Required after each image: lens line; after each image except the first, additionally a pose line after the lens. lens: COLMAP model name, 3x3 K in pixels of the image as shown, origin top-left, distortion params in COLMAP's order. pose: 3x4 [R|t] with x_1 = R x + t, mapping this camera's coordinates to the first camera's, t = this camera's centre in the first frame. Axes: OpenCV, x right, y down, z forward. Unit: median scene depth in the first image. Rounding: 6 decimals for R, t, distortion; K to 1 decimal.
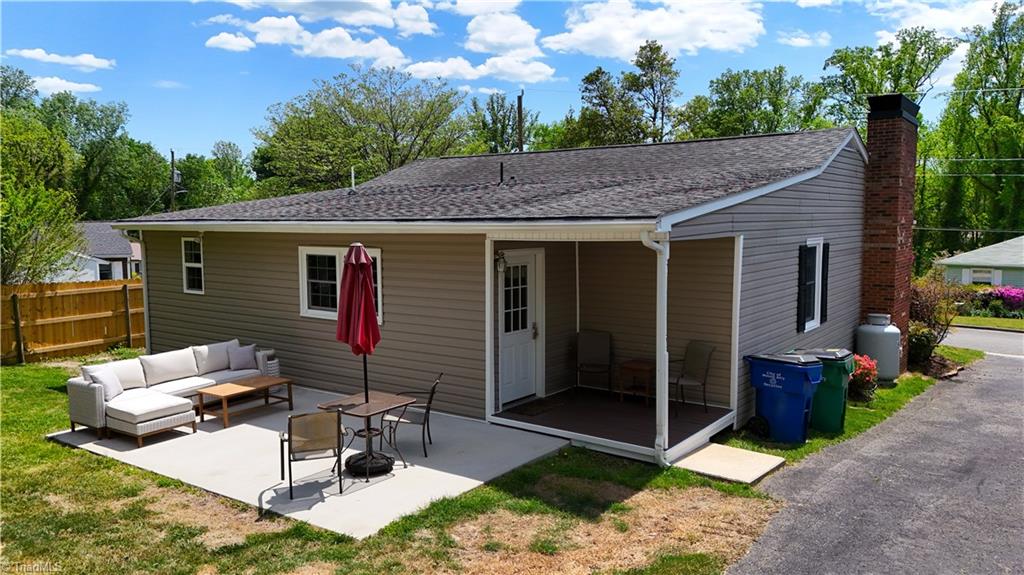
lens RADIAL K [[755.5, 0, 512.0], [0, 755.5, 287.5], [0, 0, 1]] dist [0.095227, -0.096849]
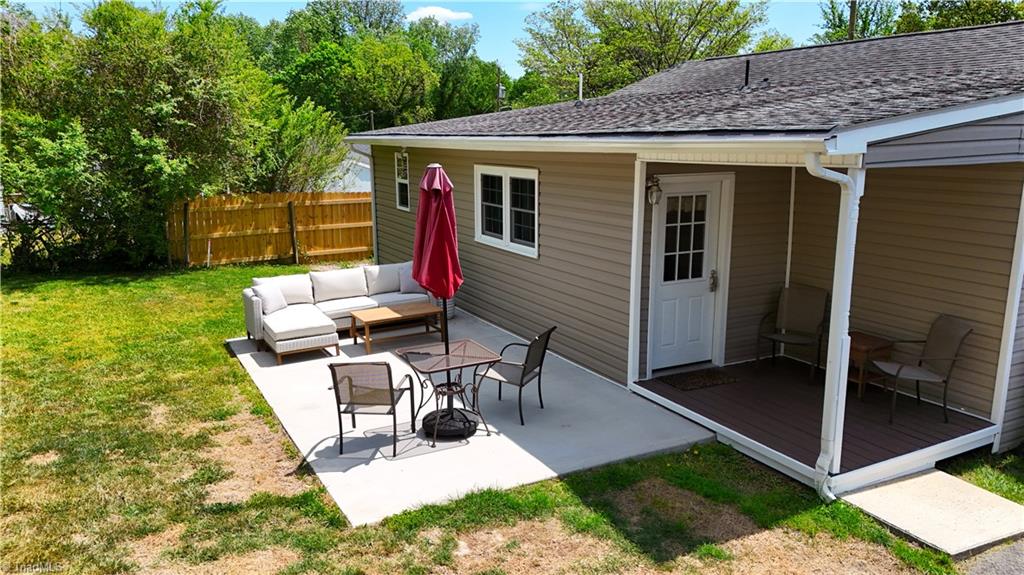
lens RADIAL K [[755.5, 0, 512.0], [0, 755.5, 287.5], [0, 0, 1]] dist [0.095227, -0.096849]
pose [[0.907156, 0.088367, -0.411412, 0.182631], [-0.042678, 0.991981, 0.118962, -0.022038], [0.418626, -0.090359, 0.903652, 0.231629]]
